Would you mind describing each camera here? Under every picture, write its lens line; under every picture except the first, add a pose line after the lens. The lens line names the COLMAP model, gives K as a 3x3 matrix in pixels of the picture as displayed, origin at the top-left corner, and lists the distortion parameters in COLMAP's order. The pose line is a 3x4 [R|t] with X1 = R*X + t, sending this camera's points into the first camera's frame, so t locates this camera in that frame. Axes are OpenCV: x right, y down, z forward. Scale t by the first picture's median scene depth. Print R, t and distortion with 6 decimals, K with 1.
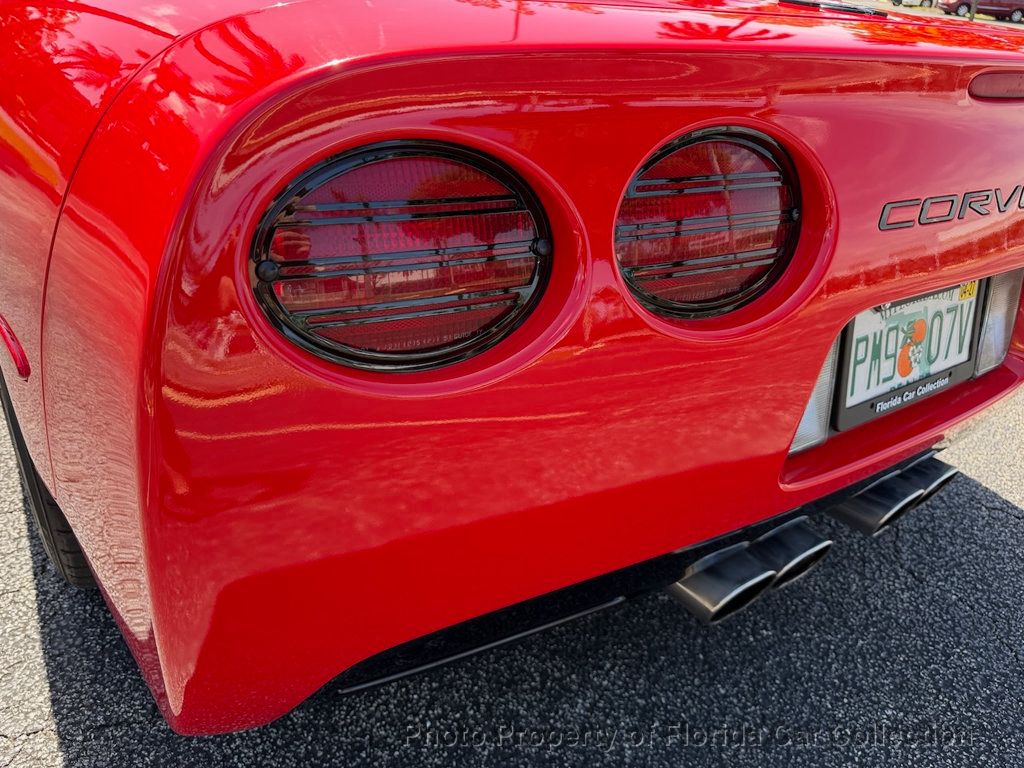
lens RADIAL K [[707.8, 0, 488.2], [0, 707.8, 373.9], [0, 0, 1]] dist [0.002151, -0.022911]
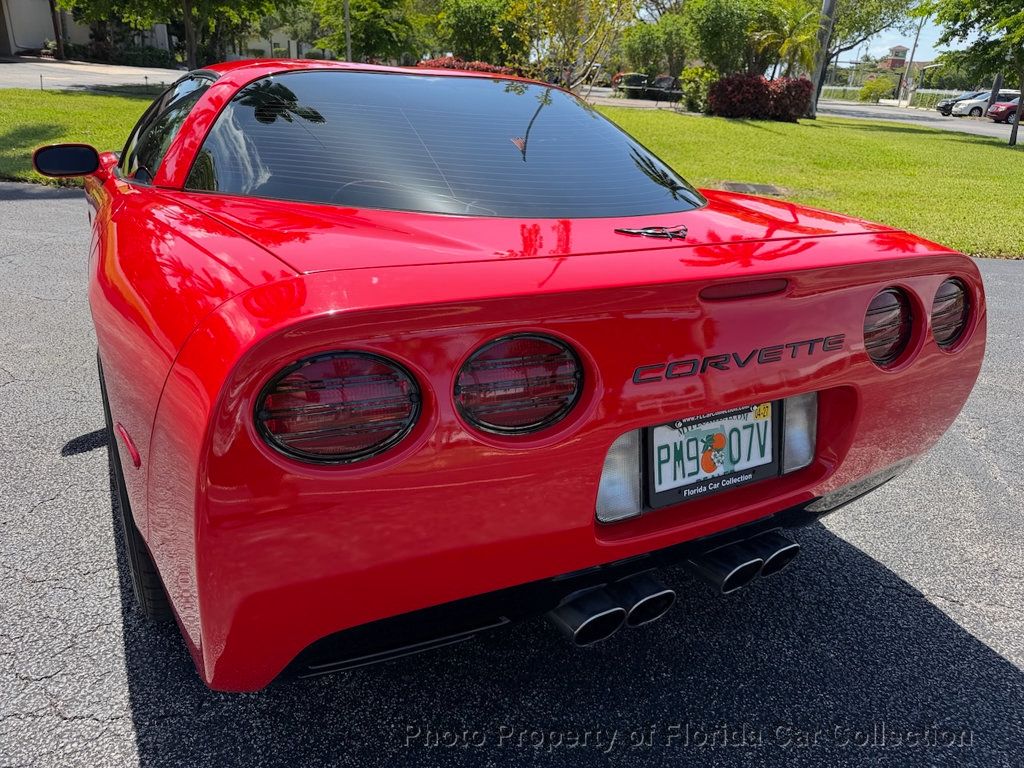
lens RADIAL K [[728.8, 0, 513.8], [0, 728.8, 366.9], [0, 0, 1]] dist [0.023698, -0.045983]
pose [[0.997431, -0.000797, -0.071632, 0.252254], [-0.009518, 0.989599, -0.143540, 0.007360], [0.071001, 0.143853, 0.987049, -0.482182]]
